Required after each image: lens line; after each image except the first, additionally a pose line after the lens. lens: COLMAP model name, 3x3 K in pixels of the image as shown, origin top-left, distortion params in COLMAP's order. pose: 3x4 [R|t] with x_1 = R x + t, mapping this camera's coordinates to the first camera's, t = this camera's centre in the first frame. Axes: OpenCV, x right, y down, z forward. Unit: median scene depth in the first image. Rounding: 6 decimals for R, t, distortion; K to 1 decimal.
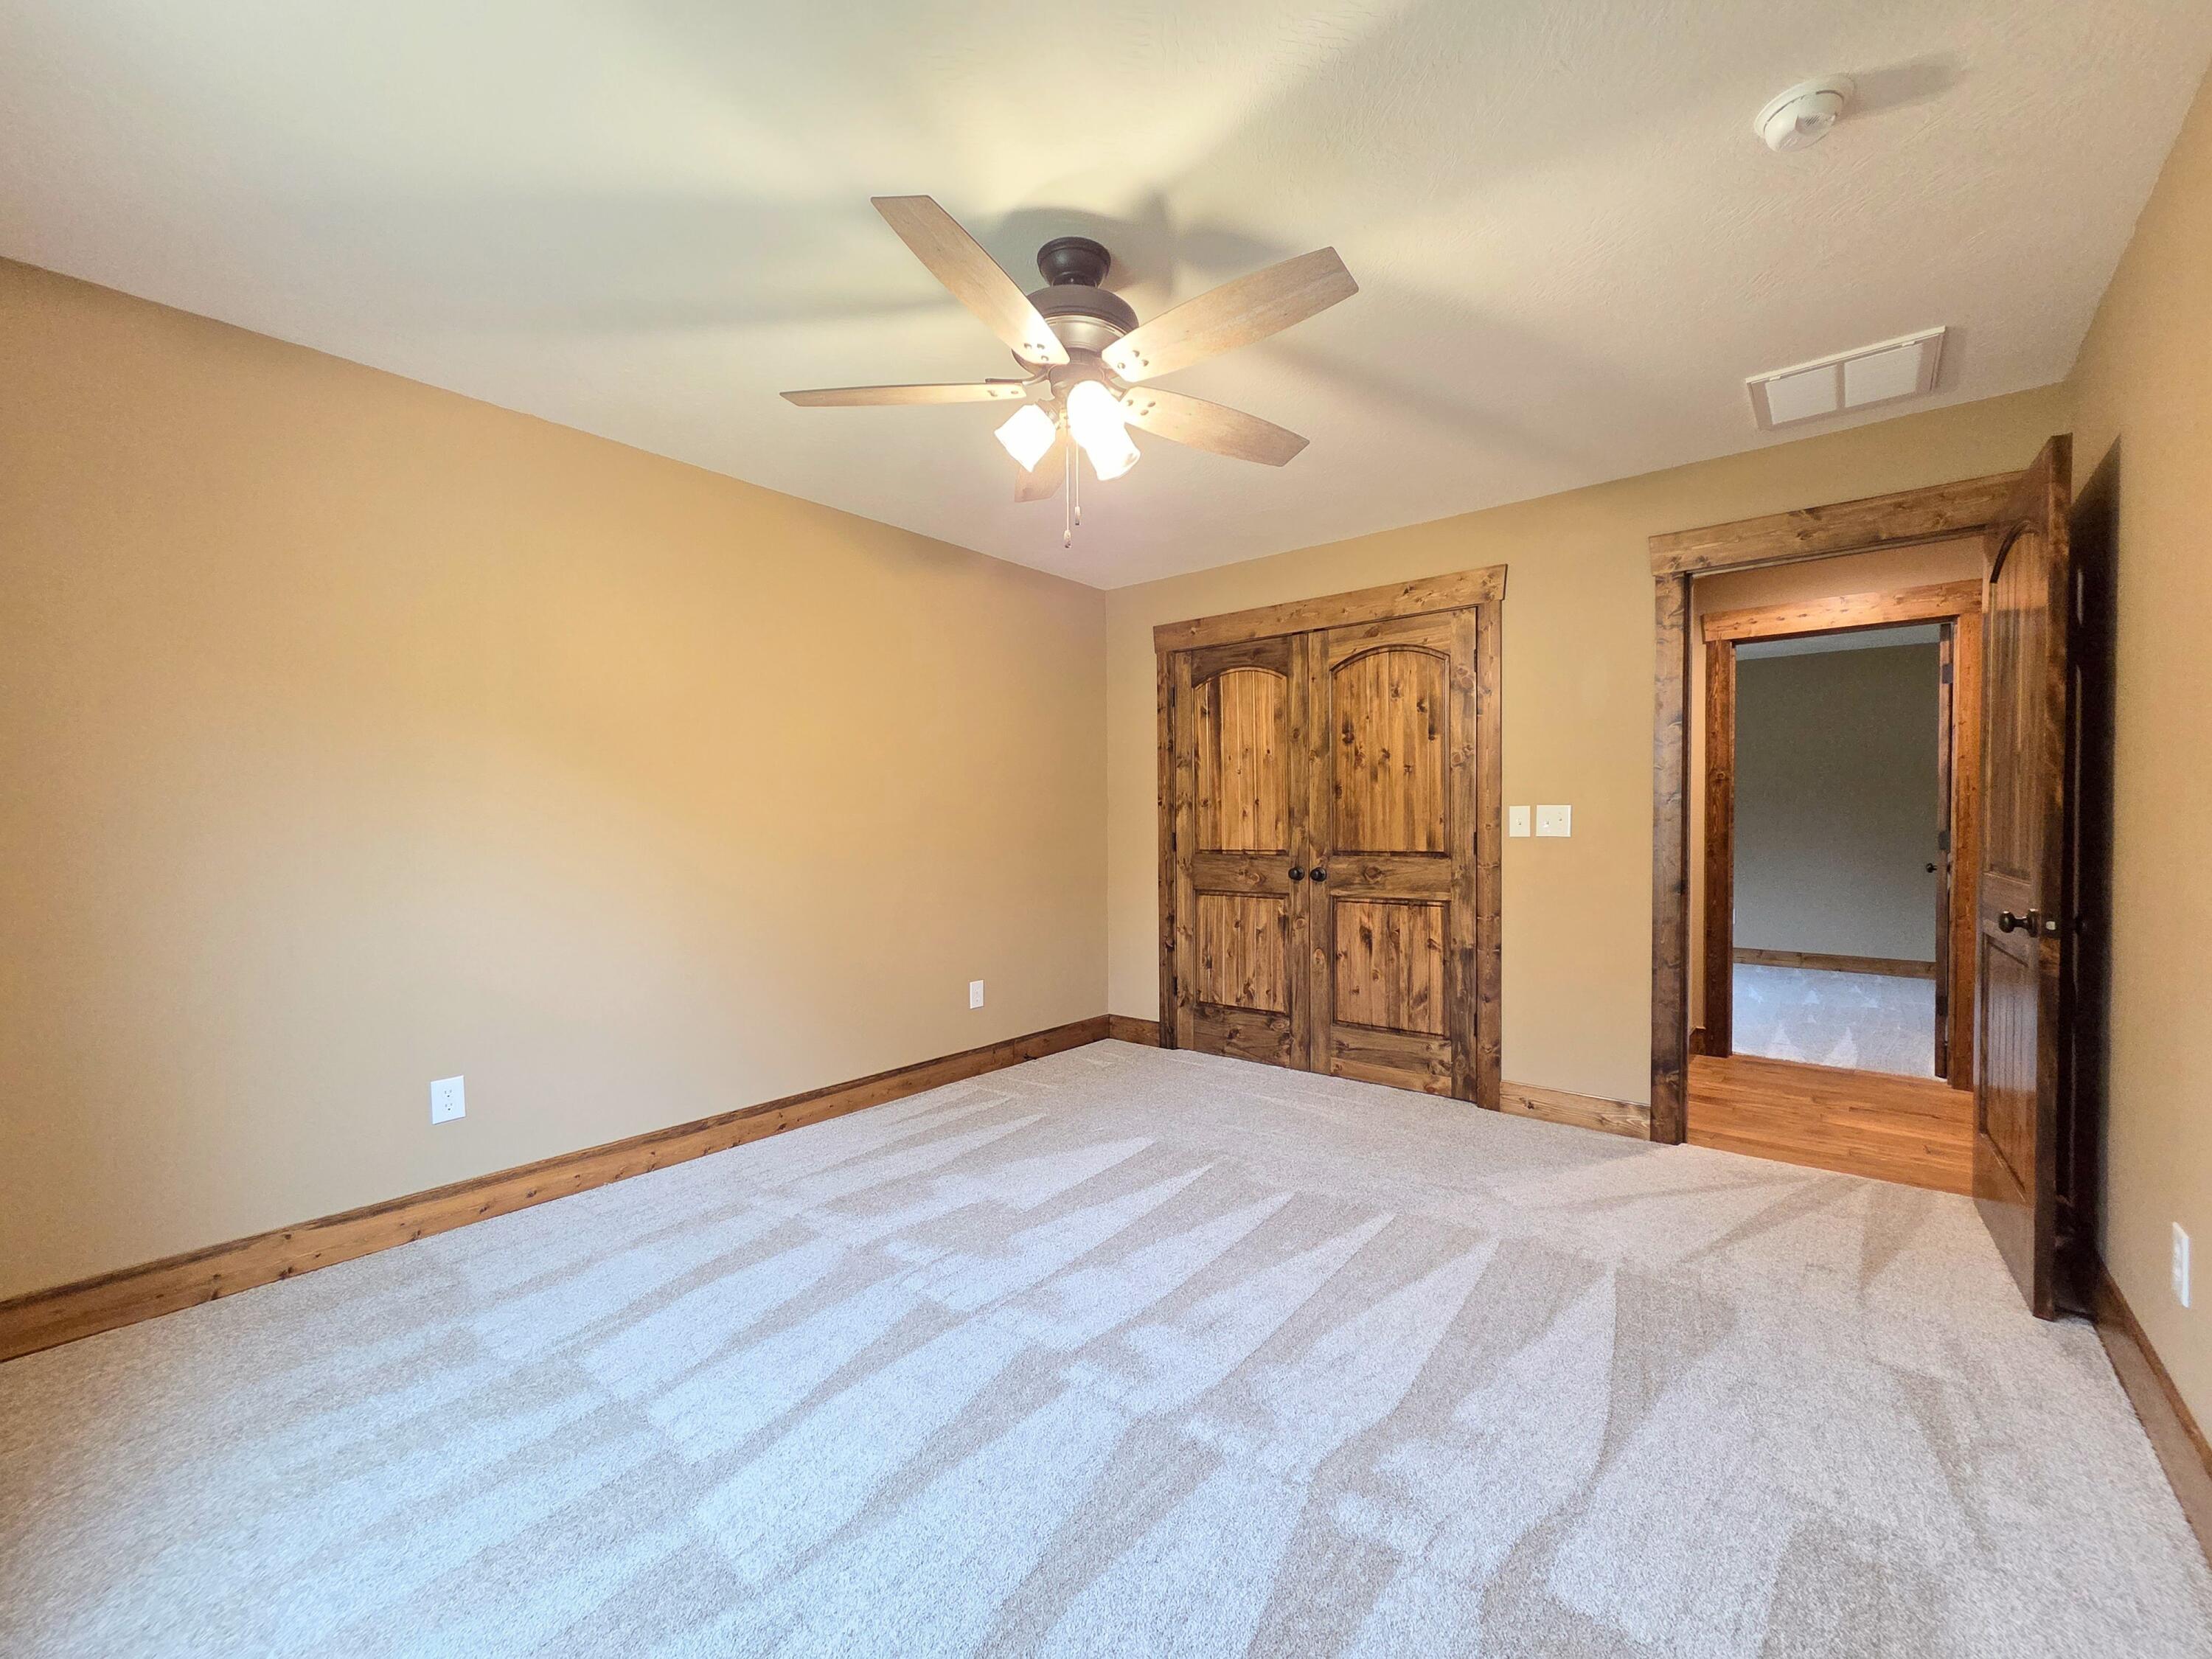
lens RADIAL K [[892.5, 0, 1123.4], [0, 892.5, 839.2], [0, 0, 1]] dist [0.000407, -0.000176]
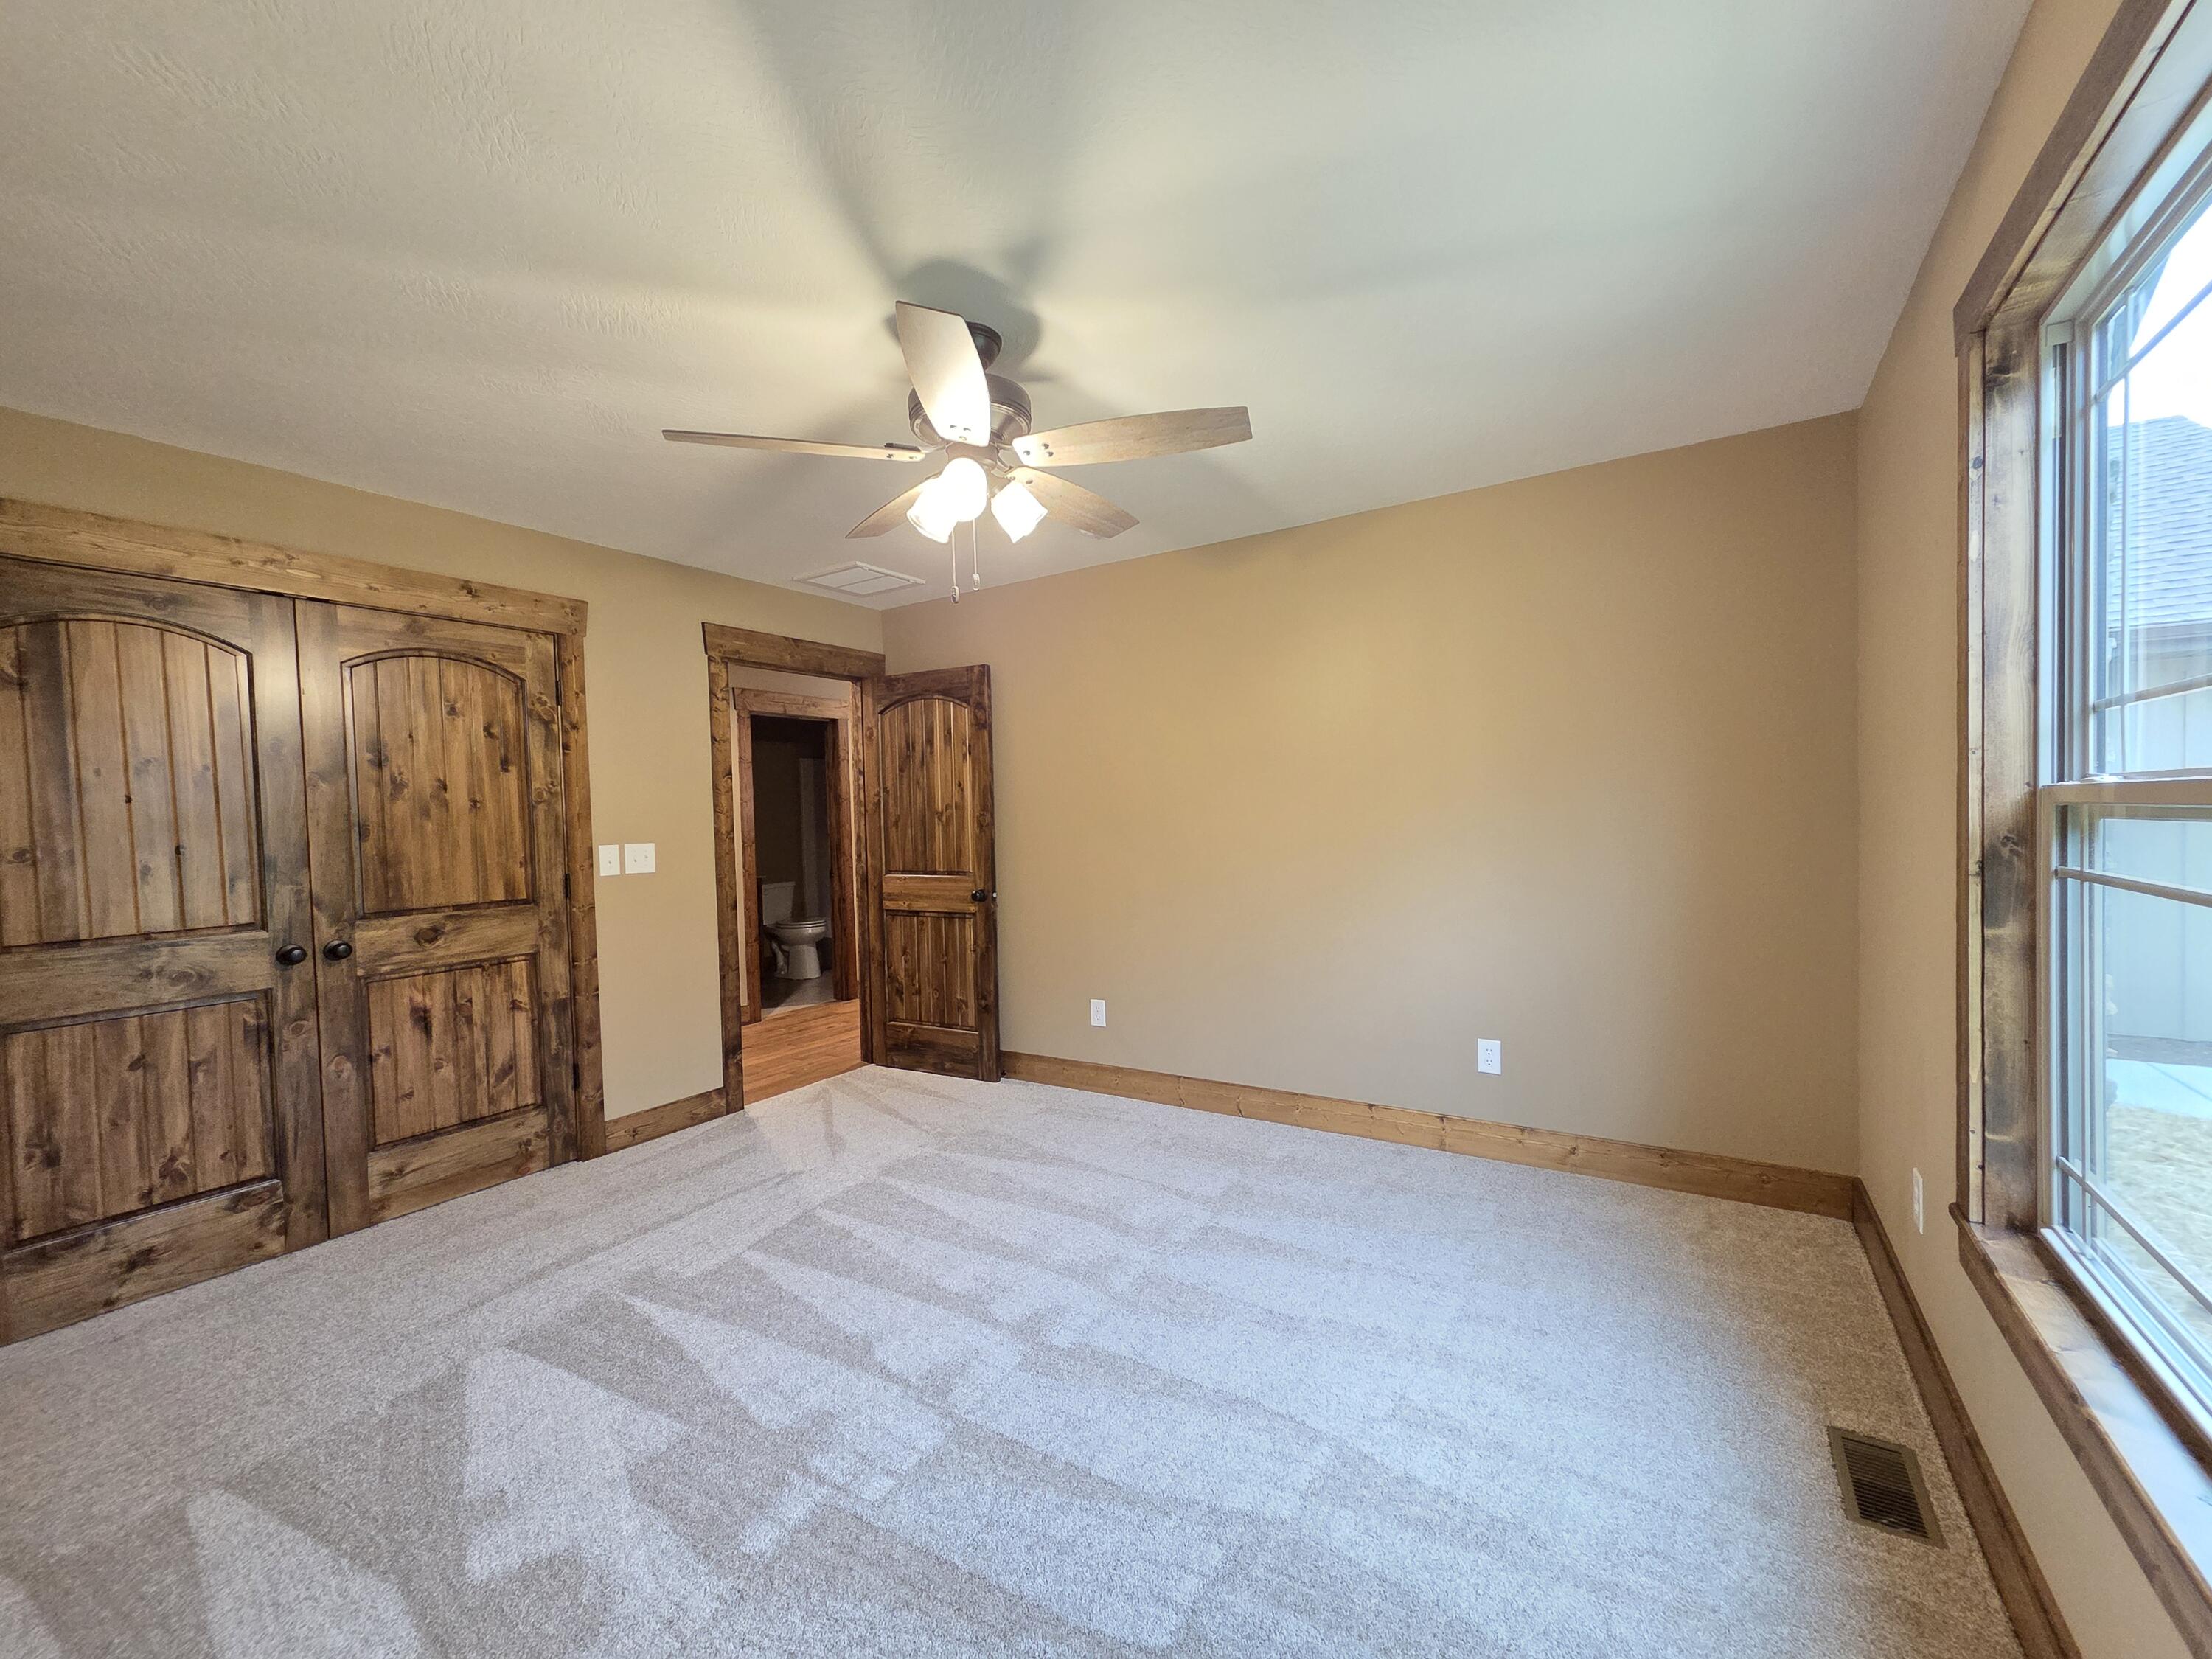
lens RADIAL K [[892.5, 0, 1123.4], [0, 892.5, 839.2], [0, 0, 1]] dist [0.000407, -0.000176]
pose [[-0.113356, -0.017996, 0.993391, -0.603346], [0.047432, 0.998598, 0.023503, -0.038432], [-0.992422, 0.049783, -0.112343, 0.509871]]
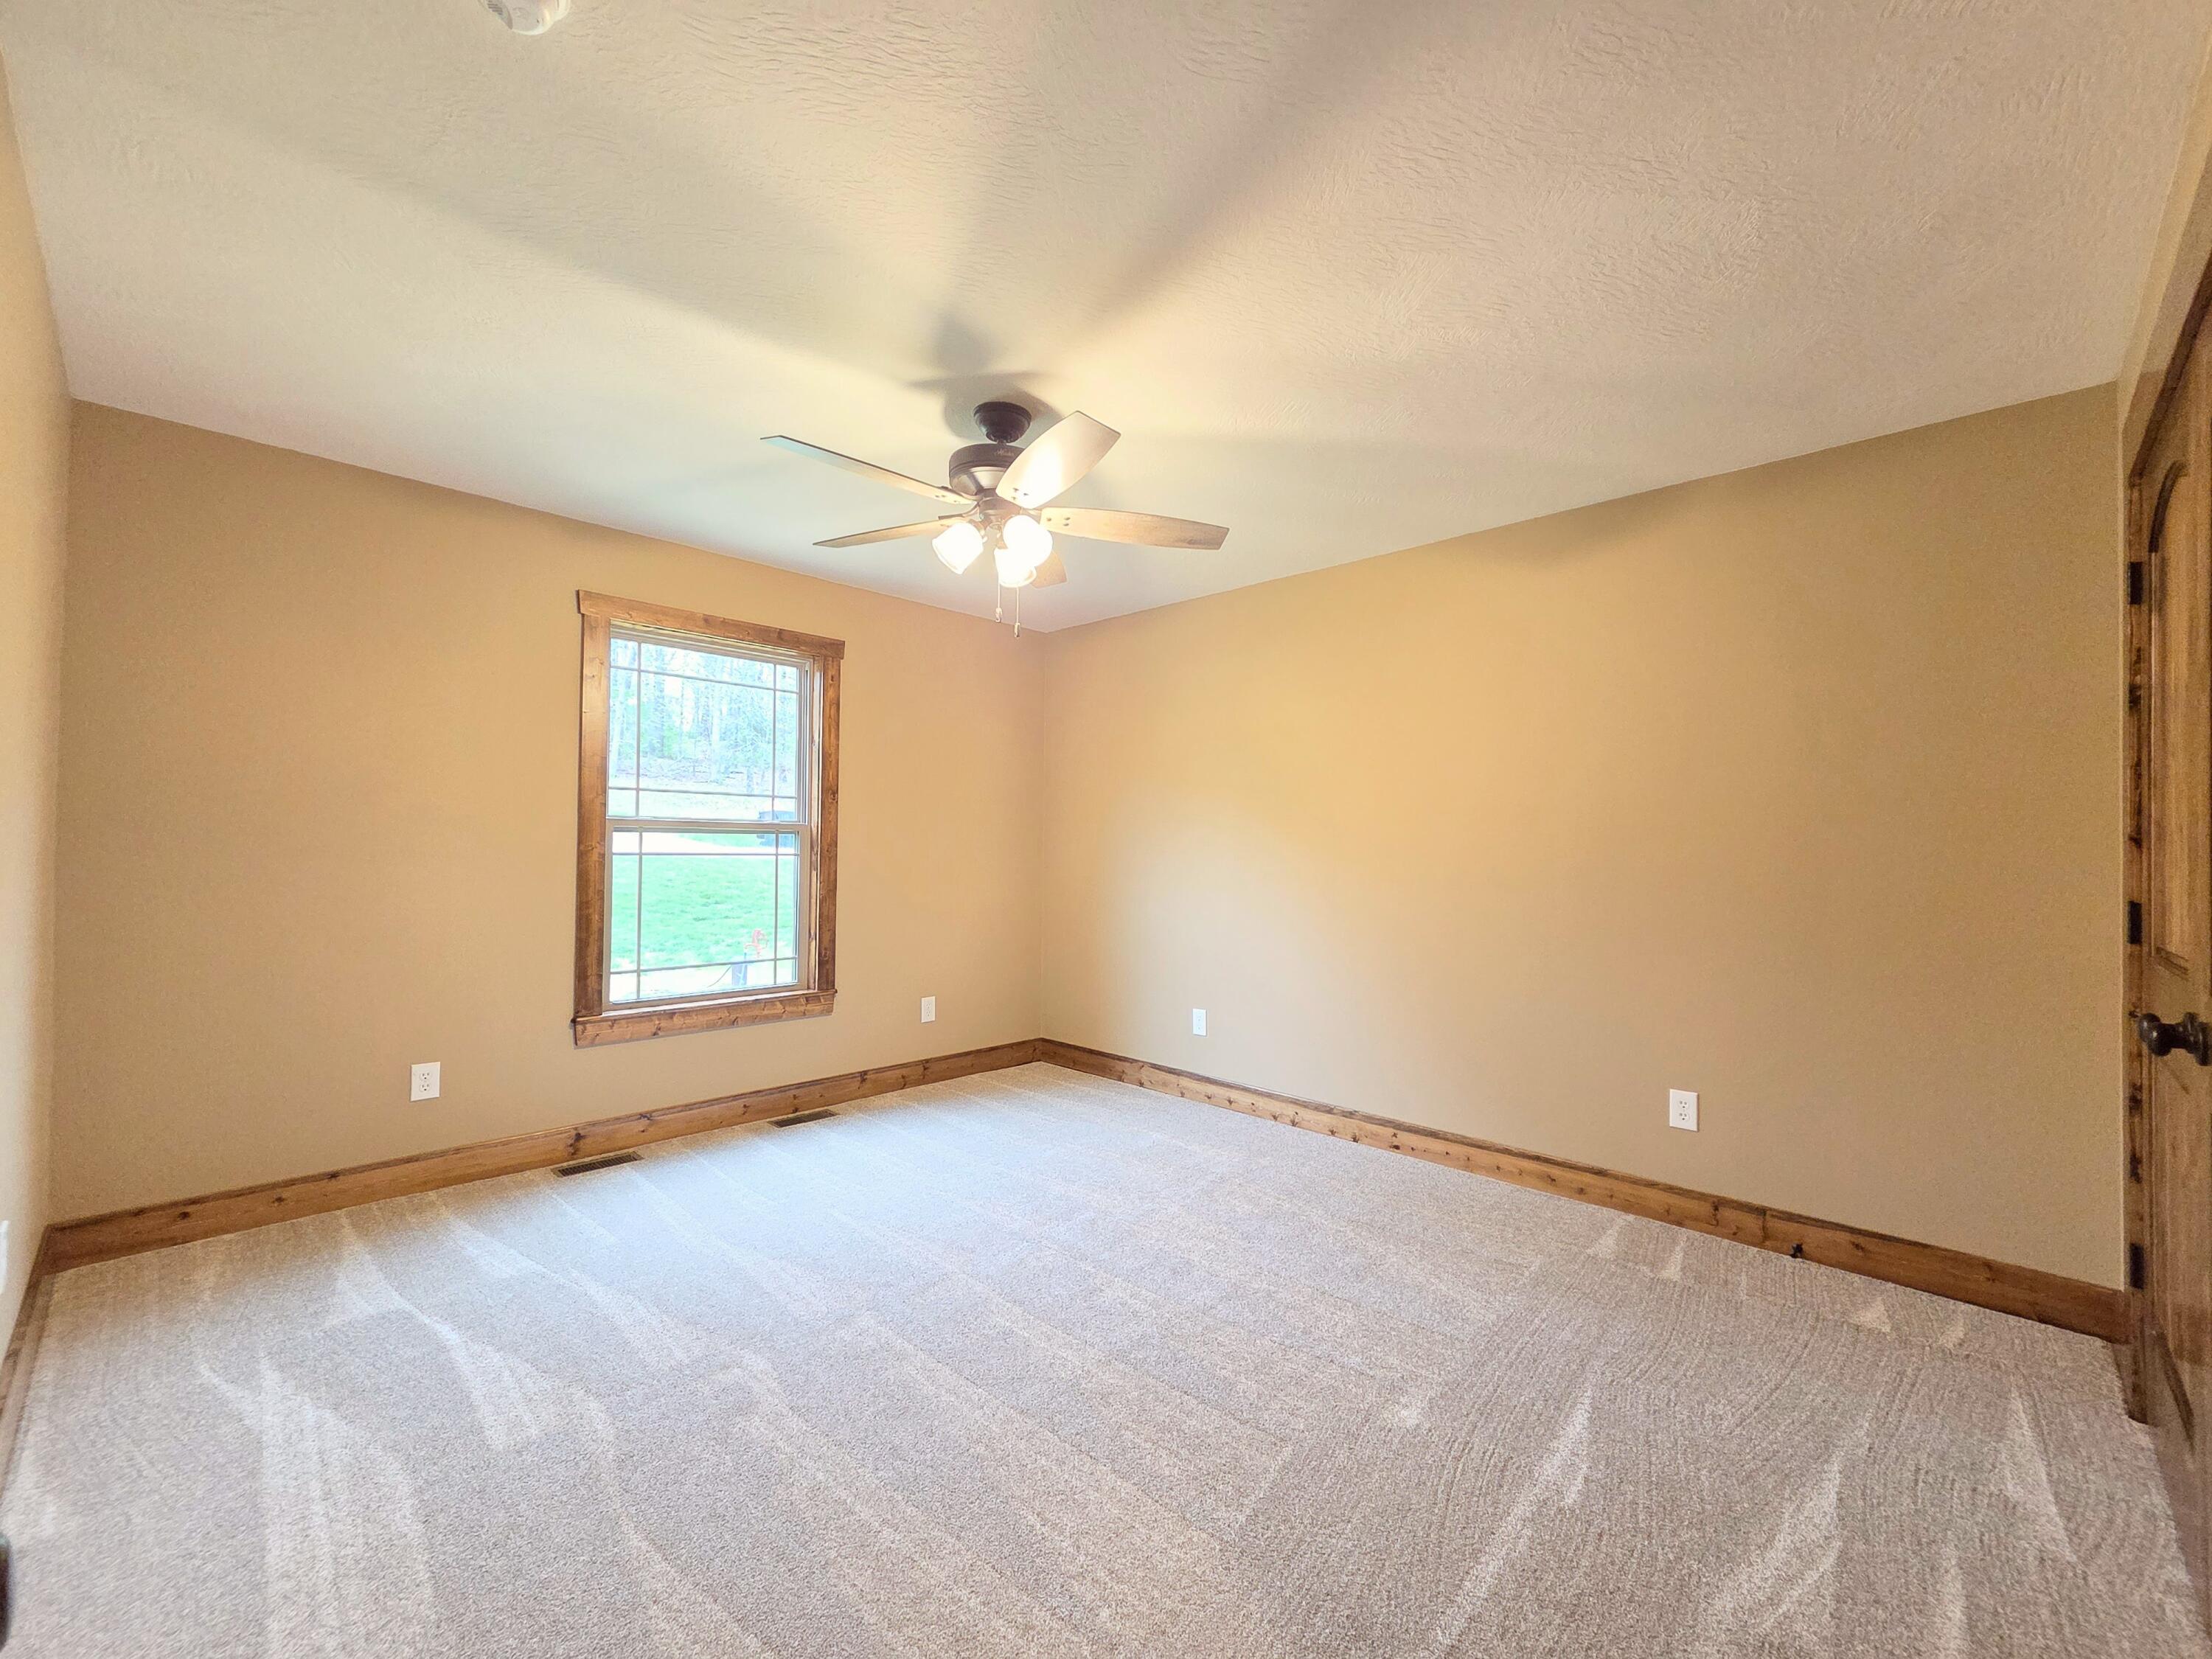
lens RADIAL K [[892.5, 0, 1123.4], [0, 892.5, 839.2], [0, 0, 1]] dist [0.000407, -0.000176]
pose [[-0.092208, -0.006883, -0.995716, 0.642100], [-0.020965, 0.999768, -0.004970, -0.026392], [0.995519, 0.020417, -0.092331, 0.706858]]
